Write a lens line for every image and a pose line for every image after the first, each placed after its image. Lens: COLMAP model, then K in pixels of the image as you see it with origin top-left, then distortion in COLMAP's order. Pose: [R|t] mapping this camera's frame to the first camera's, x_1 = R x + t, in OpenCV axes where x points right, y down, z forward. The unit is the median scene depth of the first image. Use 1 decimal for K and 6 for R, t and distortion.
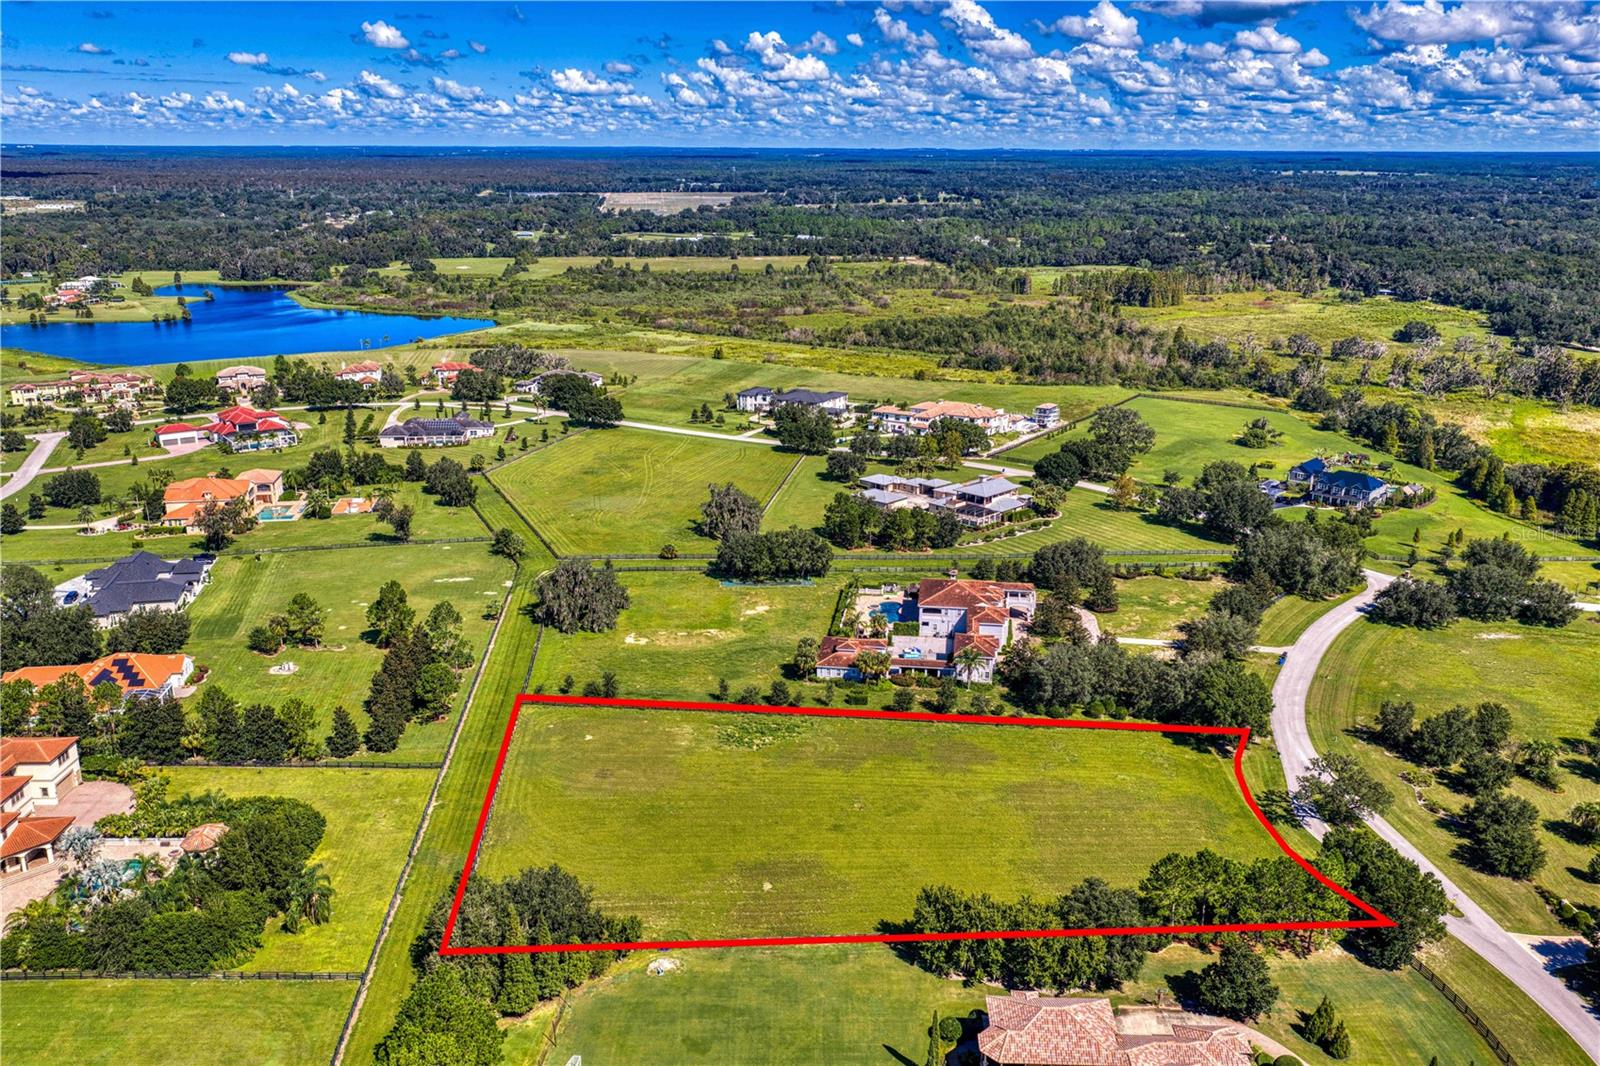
lens RADIAL K [[1304.6, 0, 805.7], [0, 1304.6, 534.9], [0, 0, 1]] dist [0.064683, -0.118372]
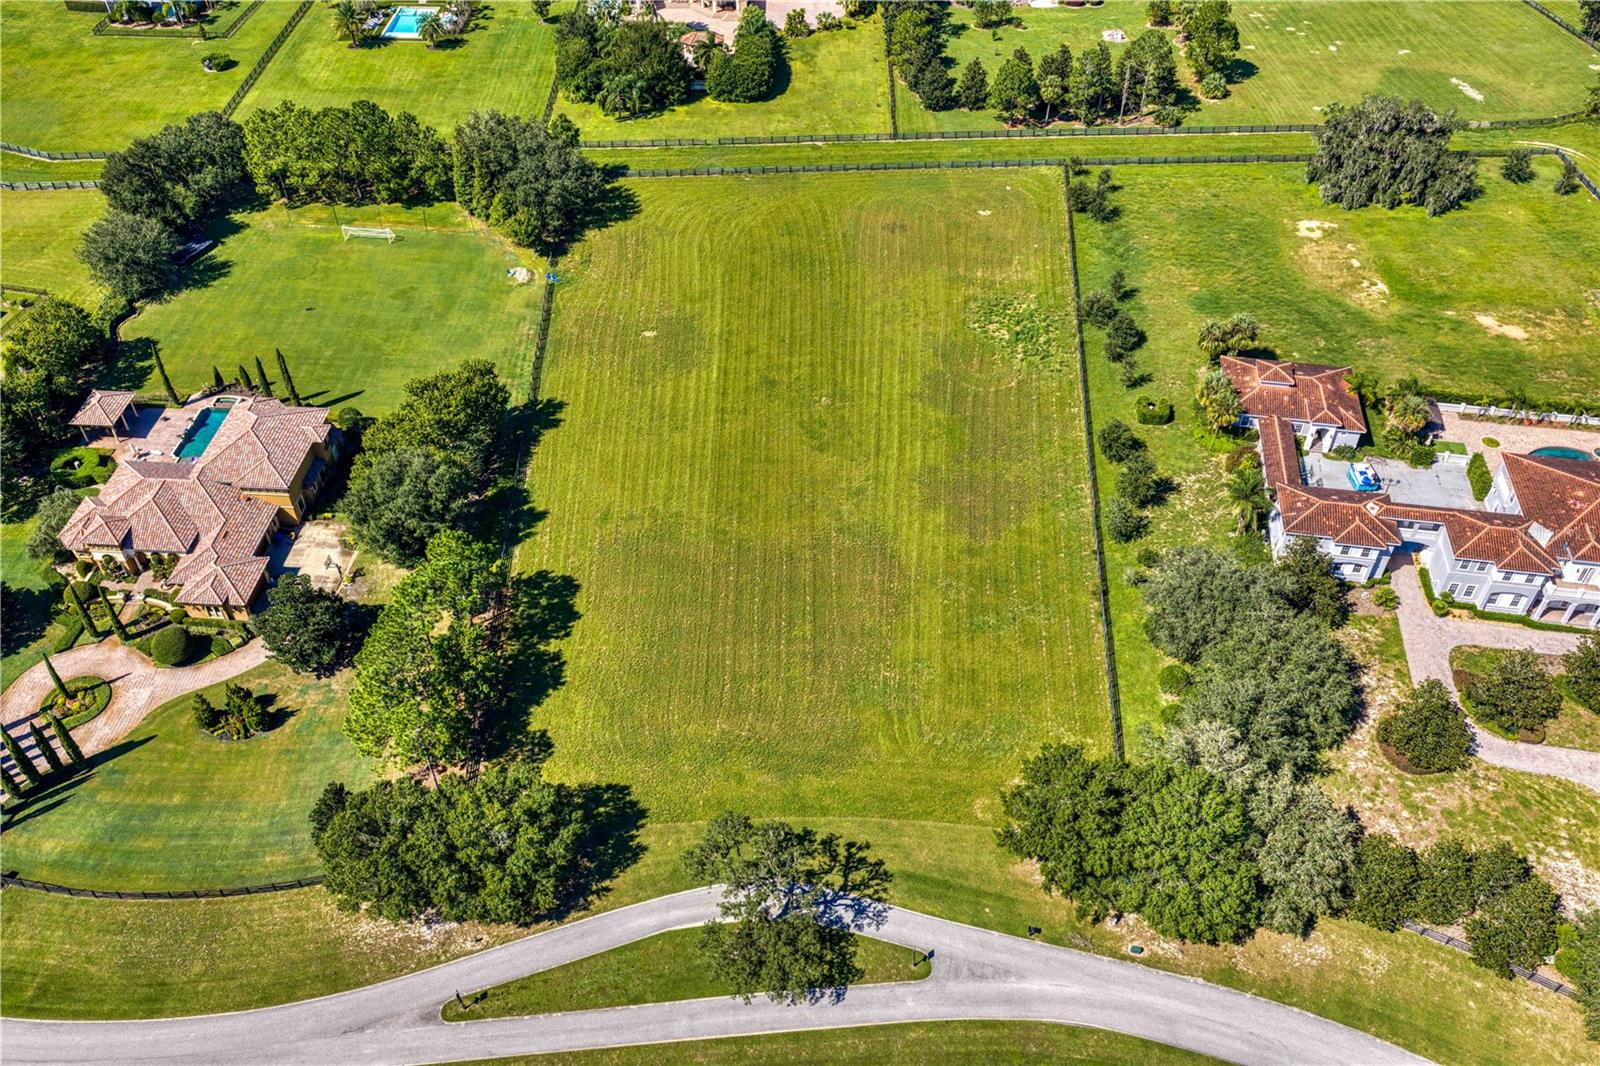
lens RADIAL K [[1304.6, 0, 805.7], [0, 1304.6, 534.9], [0, 0, 1]] dist [0.064683, -0.118372]
pose [[-0.058435, 0.674858, -0.735630, 0.510355], [-0.285830, 0.694729, 0.660040, -0.191651], [0.956497, 0.248835, 0.152298, 0.657820]]
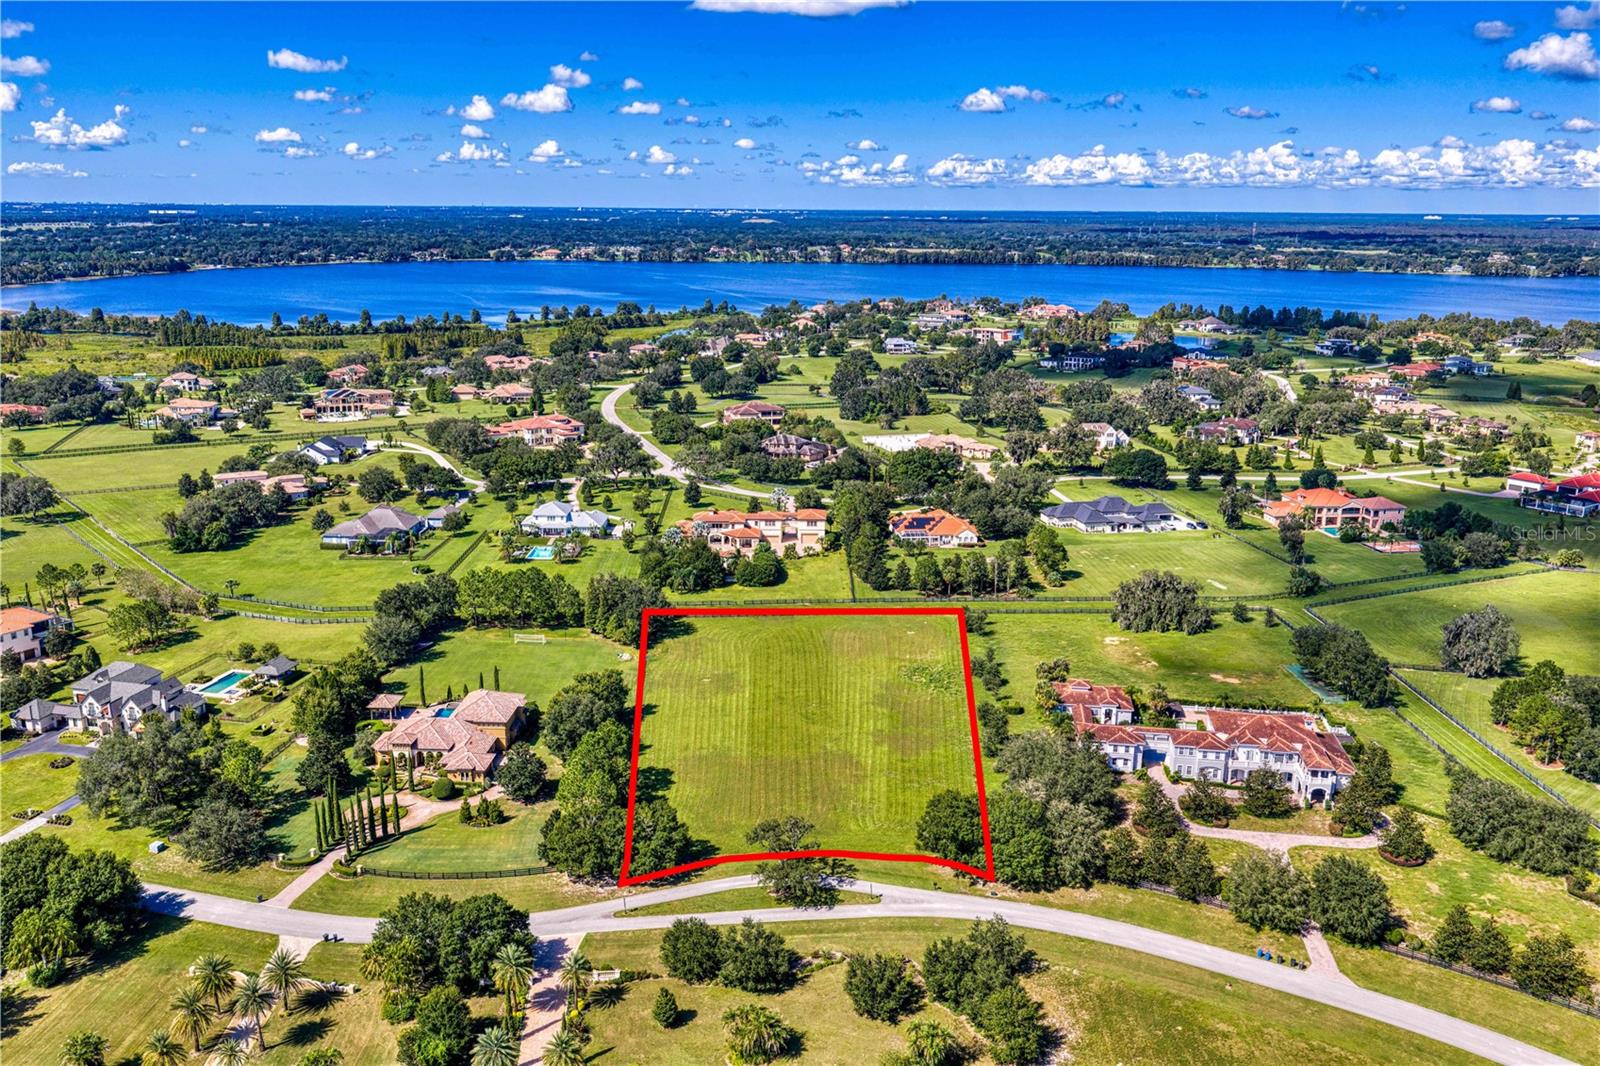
lens RADIAL K [[1304.6, 0, 805.7], [0, 1304.6, 534.9], [0, 0, 1]] dist [0.064683, -0.118372]
pose [[-0.038455, 0.235537, -0.971104, 0.950859], [-0.290971, 0.927071, 0.236379, -0.193429], [0.955959, 0.291653, 0.032884, 0.665309]]
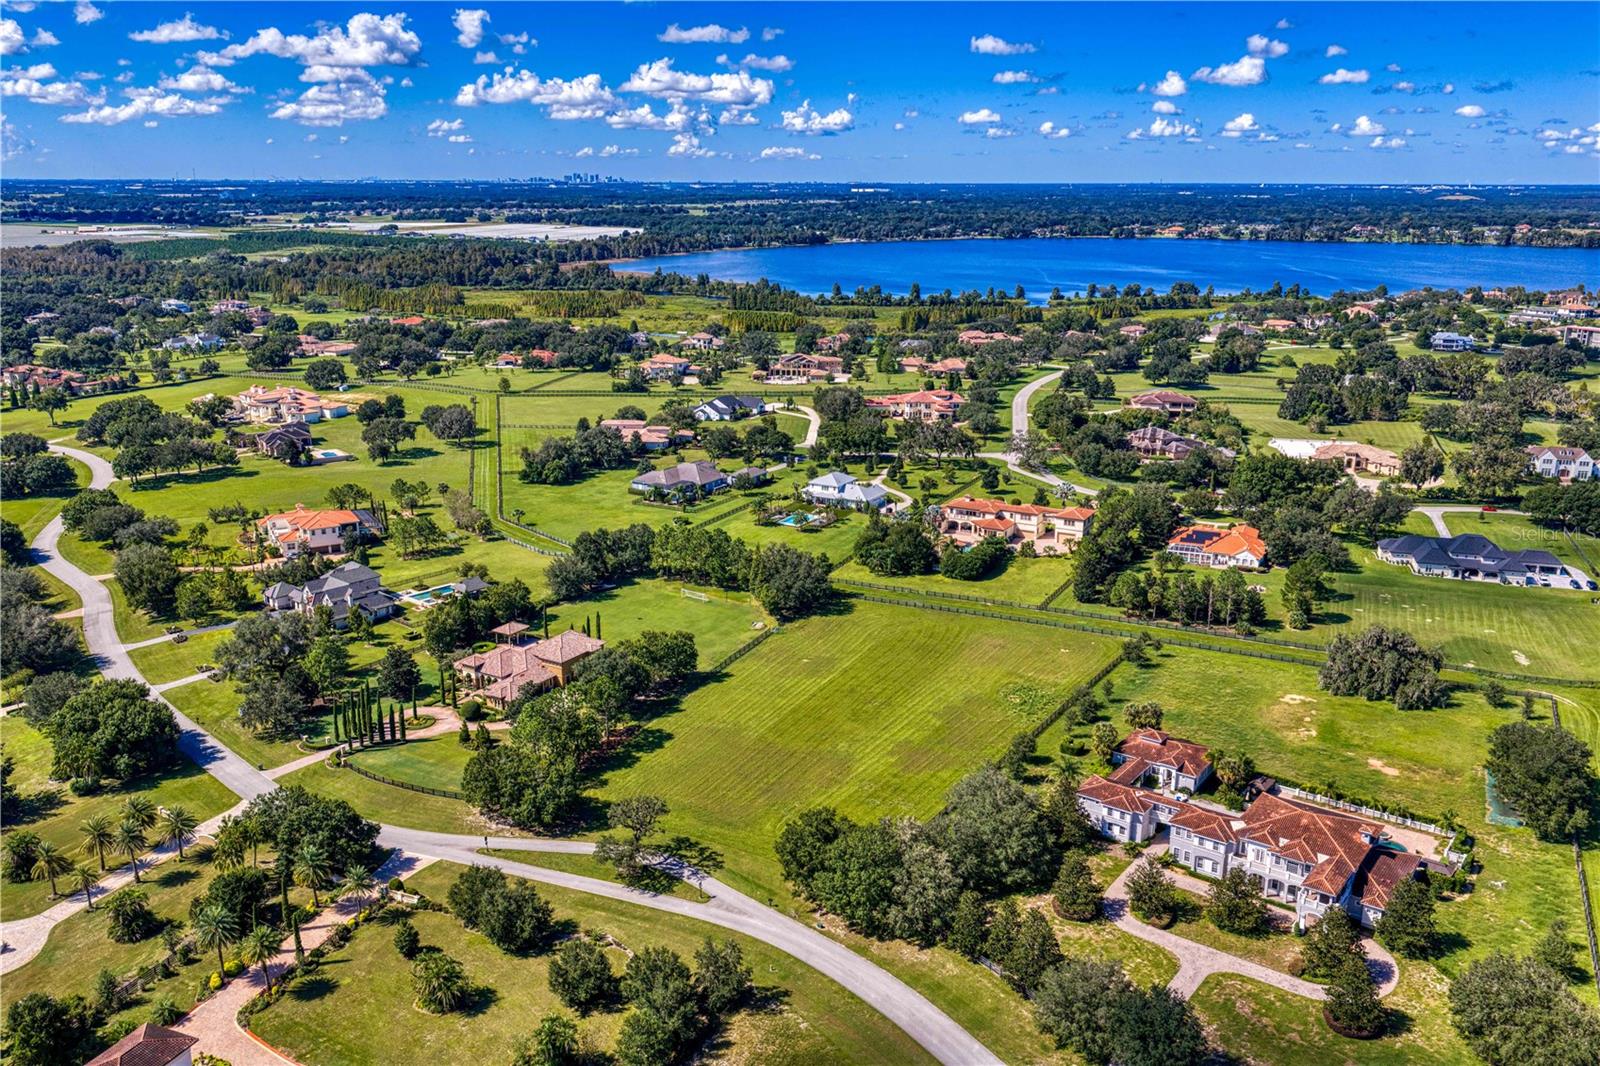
lens RADIAL K [[1304.6, 0, 805.7], [0, 1304.6, 534.9], [0, 0, 1]] dist [0.064683, -0.118372]
pose [[-0.512088, 0.215324, -0.831506, 0.807302], [-0.251911, 0.887848, 0.385055, -0.298853], [0.821162, 0.406647, -0.400414, 1.021941]]
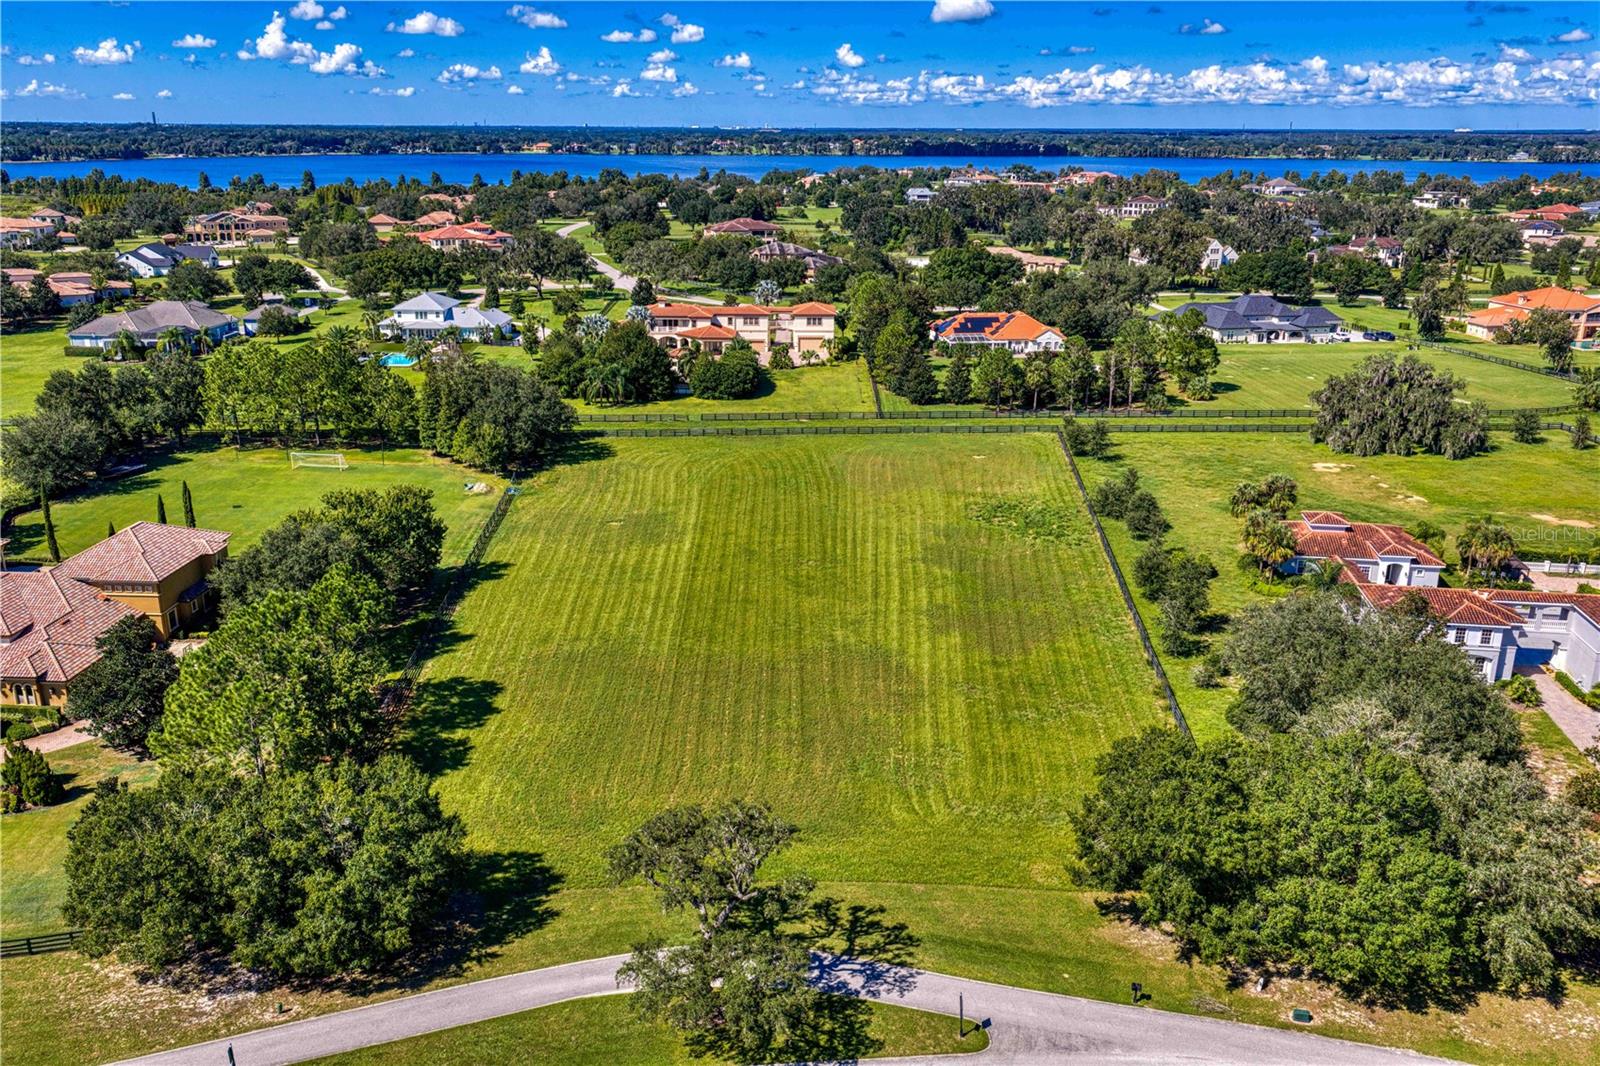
lens RADIAL K [[1304.6, 0, 805.7], [0, 1304.6, 534.9], [0, 0, 1]] dist [0.064683, -0.118372]
pose [[-0.046497, 0.287894, -0.956533, 0.520618], [-0.287612, 0.913160, 0.288820, -0.004439], [0.956618, 0.288540, 0.040343, 0.714235]]
